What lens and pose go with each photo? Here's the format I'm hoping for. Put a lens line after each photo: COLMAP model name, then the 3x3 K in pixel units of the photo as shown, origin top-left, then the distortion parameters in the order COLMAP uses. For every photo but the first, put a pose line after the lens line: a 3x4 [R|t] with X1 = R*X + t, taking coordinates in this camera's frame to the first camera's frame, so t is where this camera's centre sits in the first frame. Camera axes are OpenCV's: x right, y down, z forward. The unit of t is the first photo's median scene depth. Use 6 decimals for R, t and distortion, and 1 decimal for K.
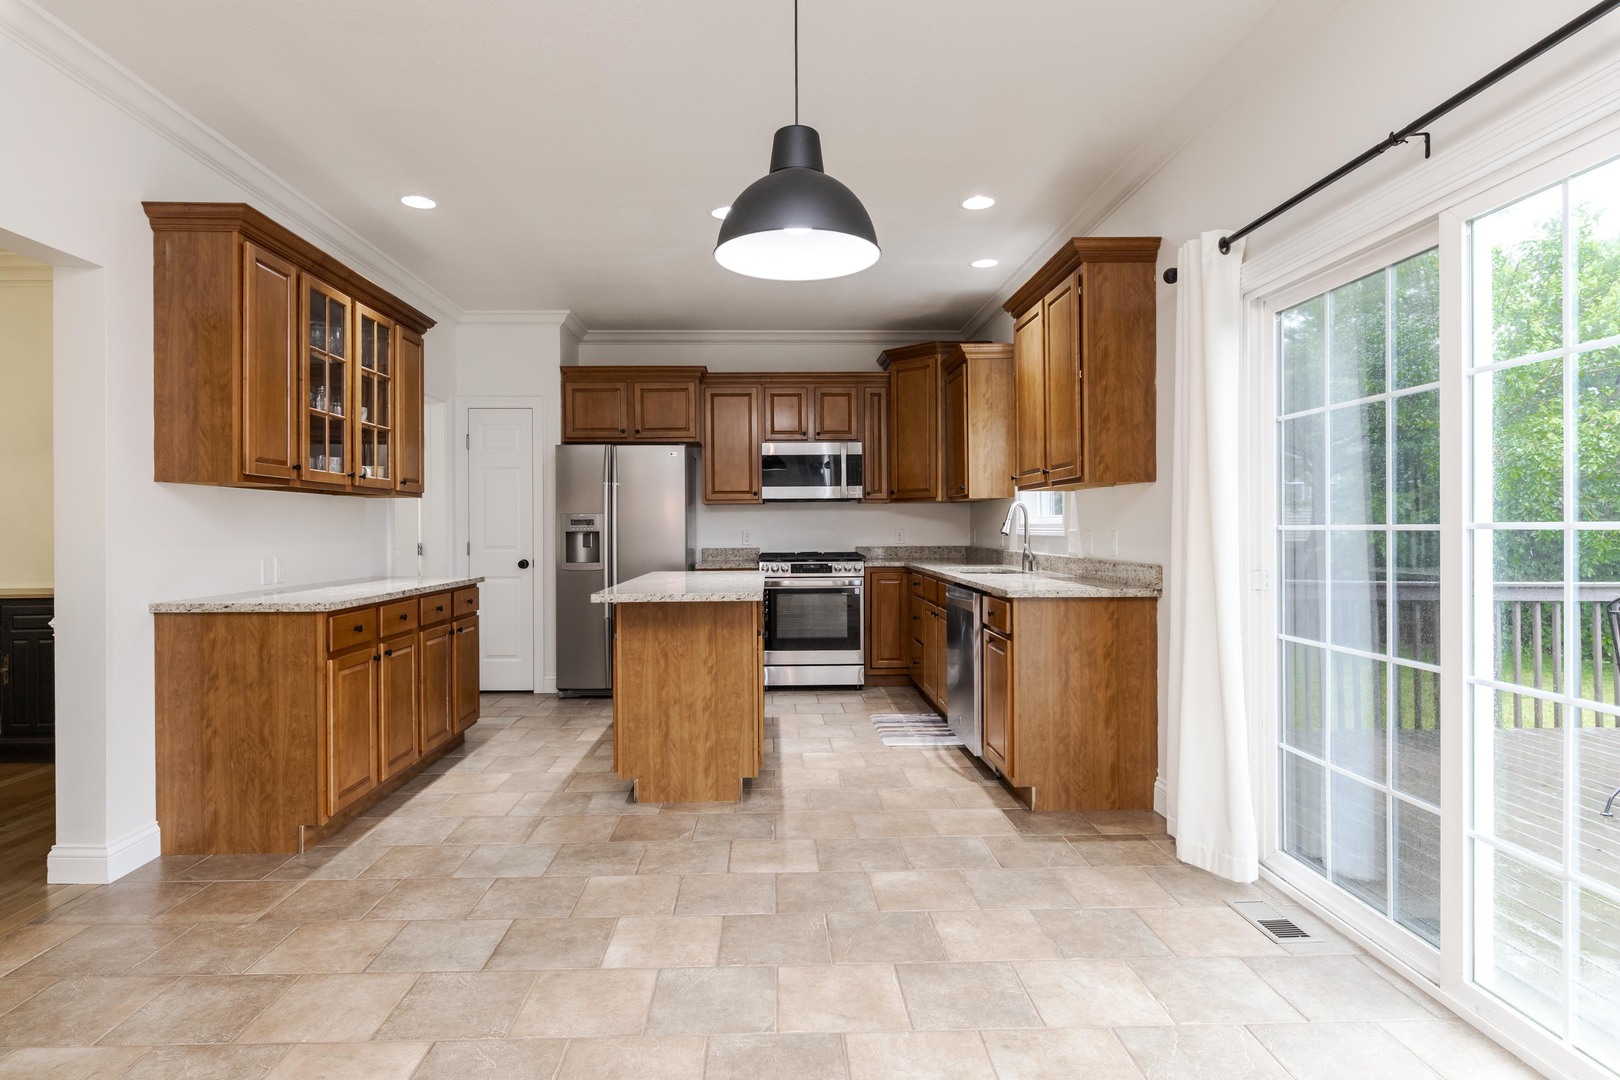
lens RADIAL K [[868.5, 0, 791.1], [0, 868.5, 528.5], [0, 0, 1]] dist [-0.000764, -0.000502]
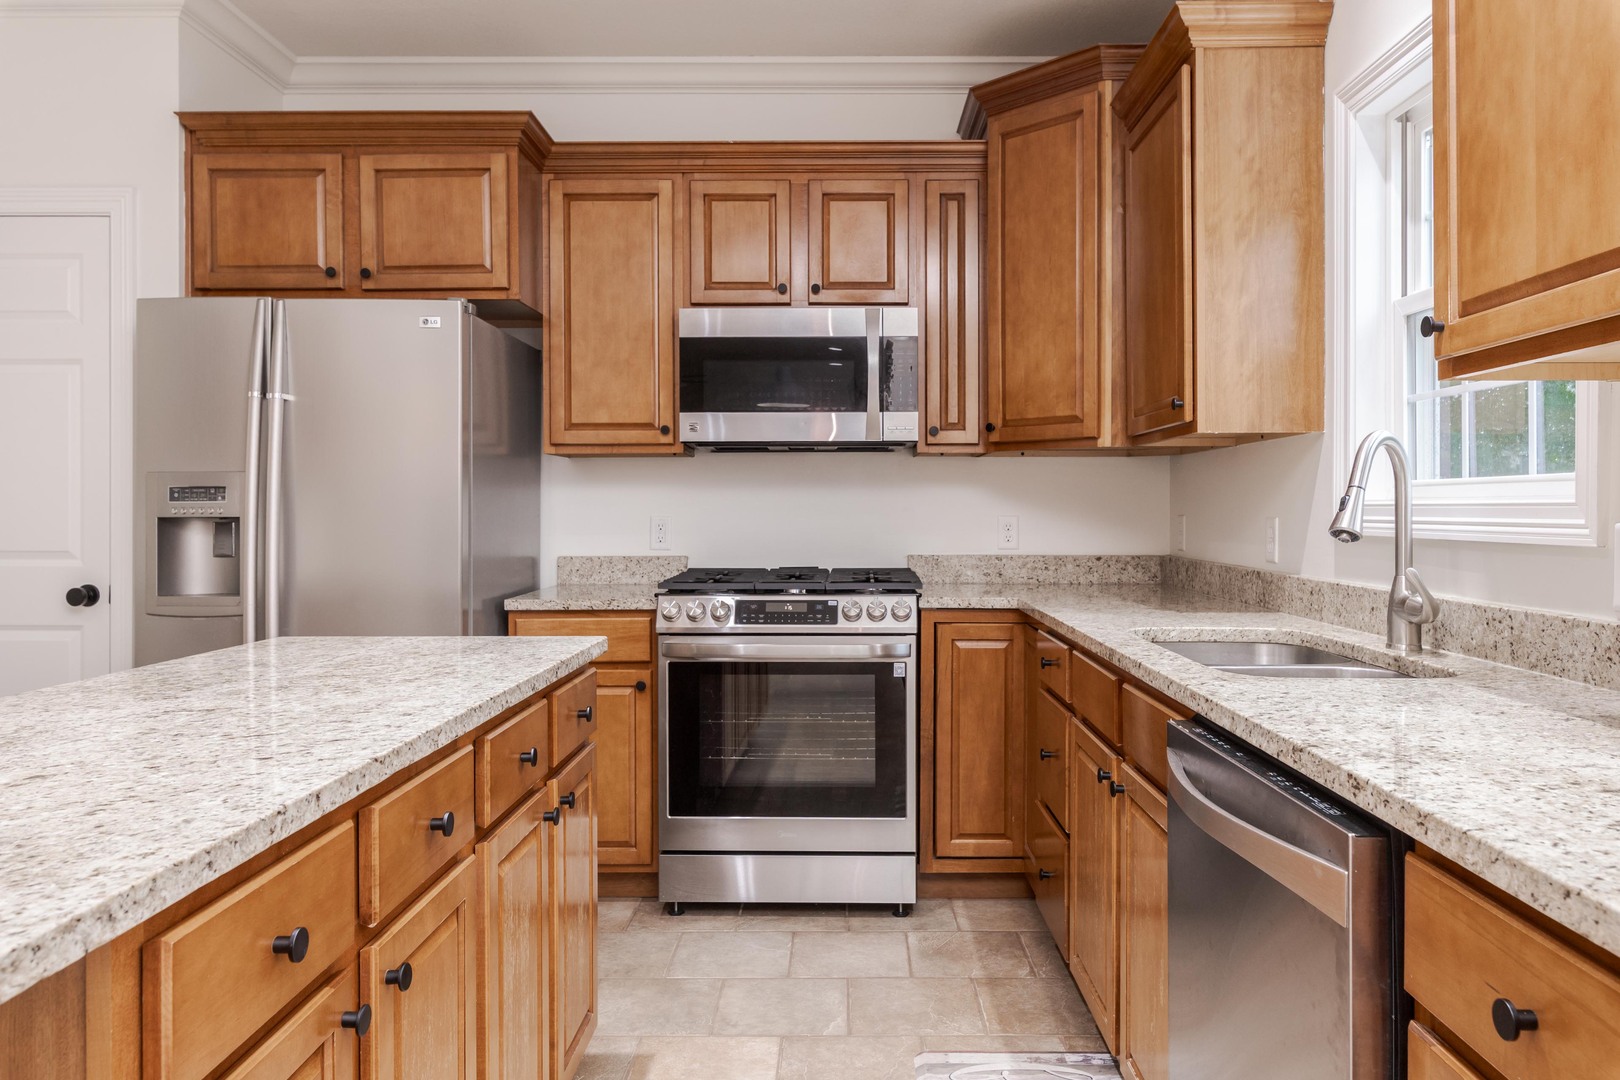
lens RADIAL K [[1131.2, 0, 839.7], [0, 1131.2, 511.0], [0, 0, 1]] dist [0.003091, 0.000619]
pose [[0.999554, 0.006448, -0.029167, 0.101106], [-0.006480, 0.999978, -0.001015, -0.000889], [0.029160, 0.001204, 0.999574, 0.759837]]
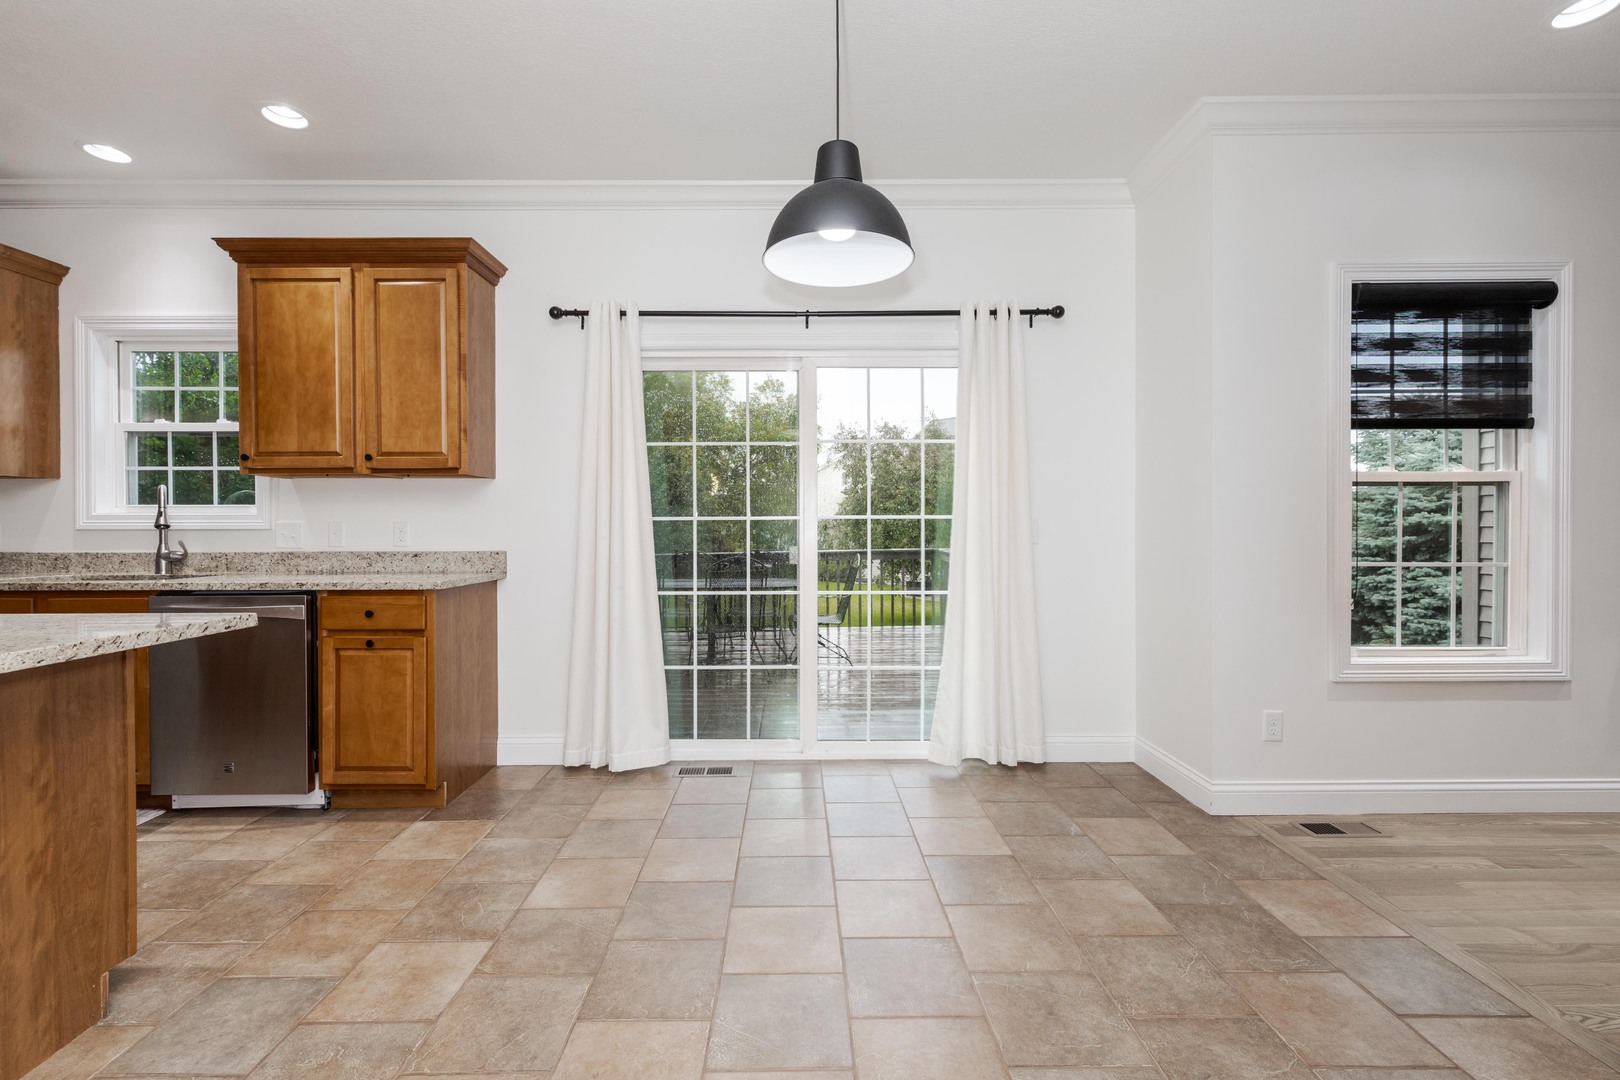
lens RADIAL K [[705.4, 0, 797.7], [0, 705.4, 533.8], [0, 0, 1]] dist [0.000487, -0.000374]
pose [[0.013556, -0.002558, 0.999905, -0.468946], [0.004531, 0.999987, 0.002497, 0.017129], [-0.999898, 0.004497, 0.013567, 0.548705]]
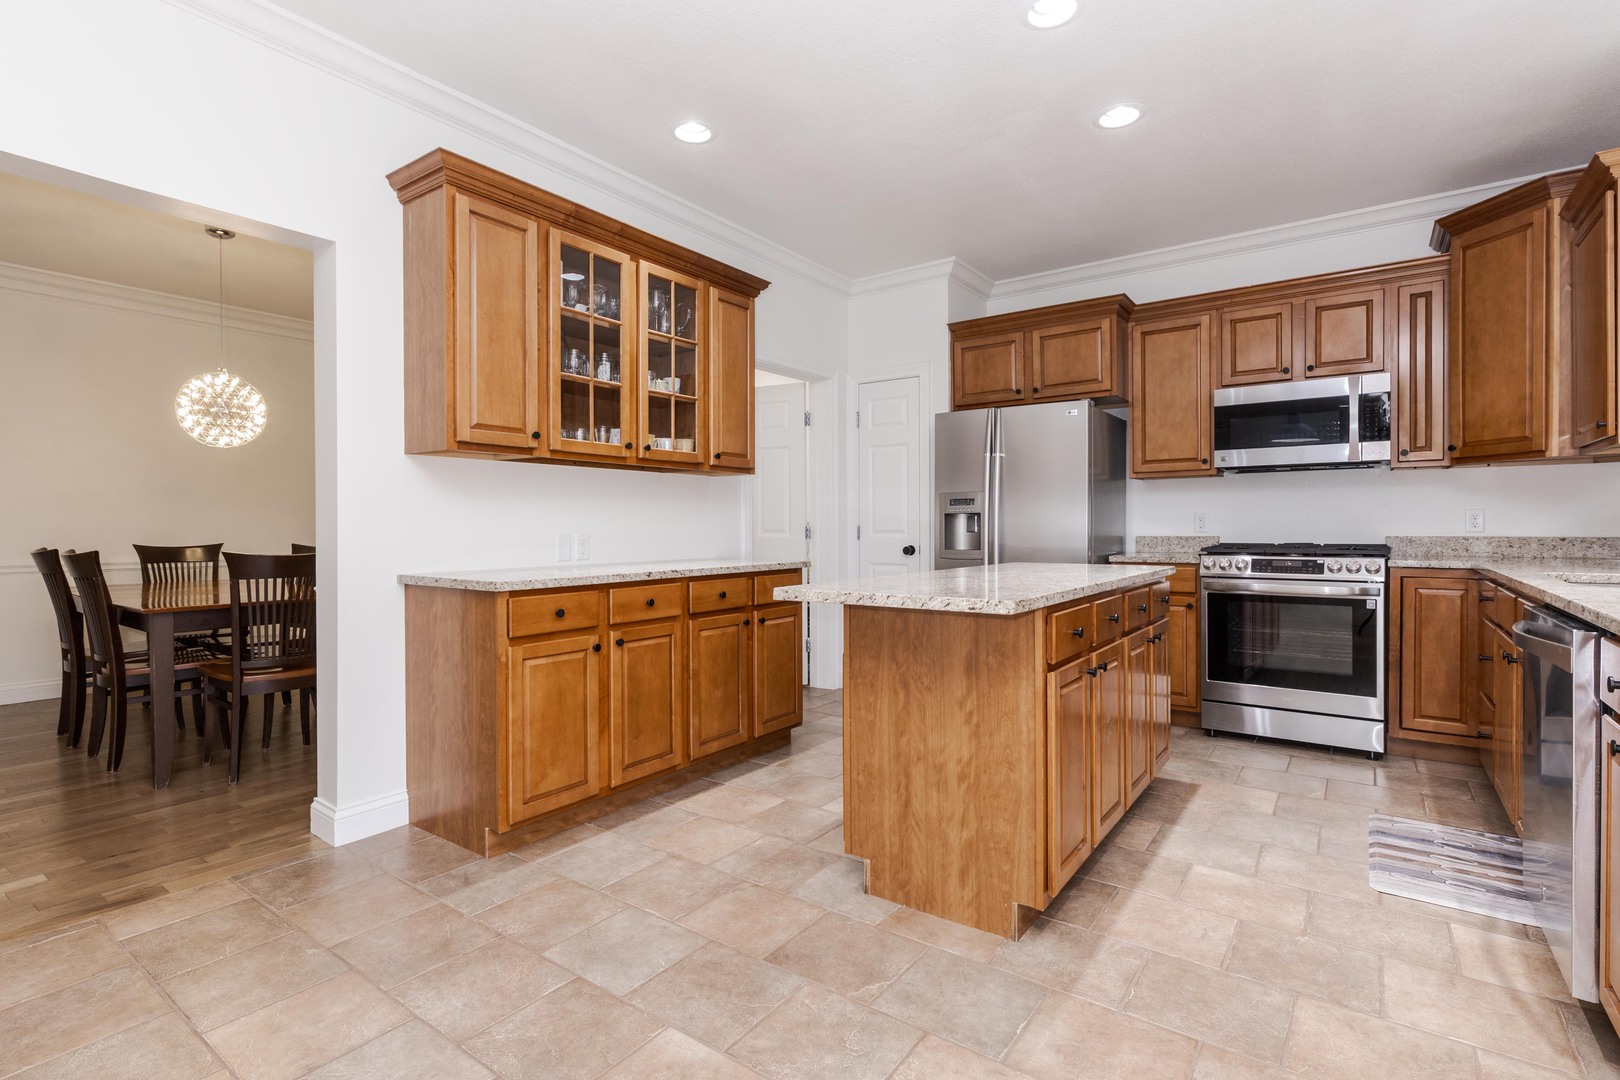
lens RADIAL K [[774.8, 0, 791.6], [0, 774.8, 532.8], [0, 0, 1]] dist [0.002178, -0.000374]
pose [[0.787793, 0.008392, -0.615882, 0.145505], [-0.001805, 0.999934, 0.011317, 0.022012], [0.615937, -0.007804, 0.787757, 0.463619]]
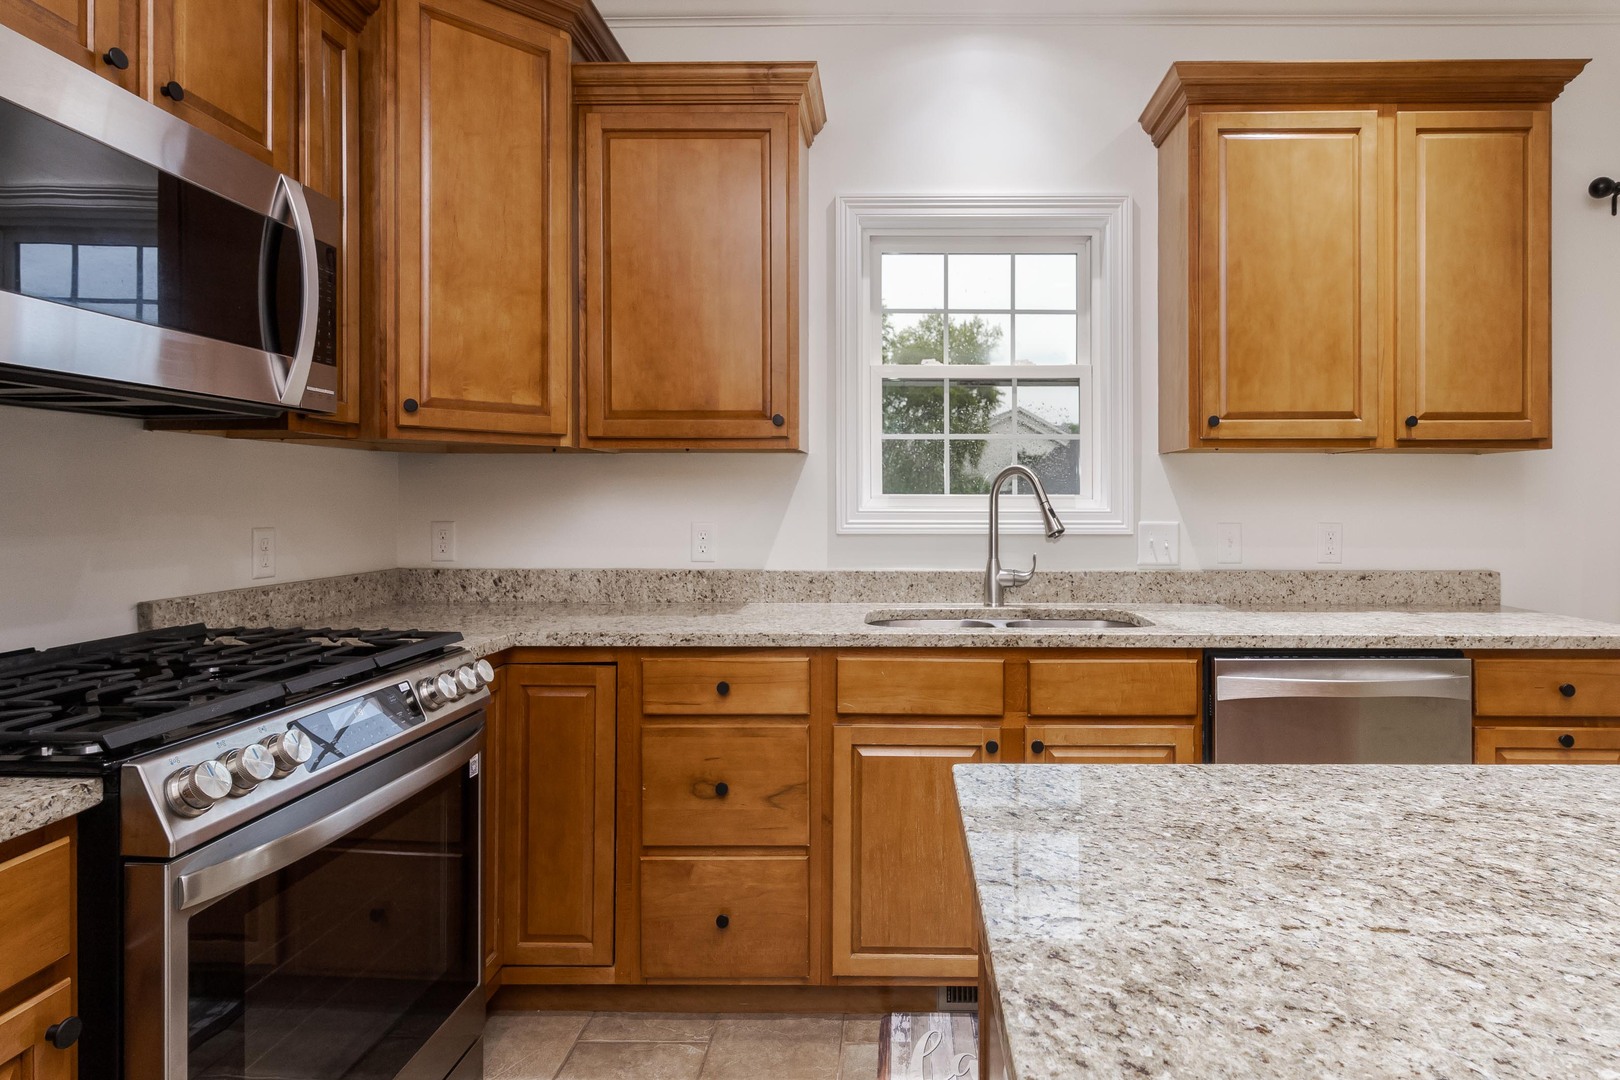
lens RADIAL K [[899.2, 0, 912.3], [0, 899.2, 494.5], [0, 0, 1]] dist [-0.001985, -0.000352]
pose [[0.028956, 0.013585, 0.999488, -0.309335], [0.000616, 0.999907, -0.013609, -0.010241], [-0.999581, 0.001009, 0.028944, 1.347449]]
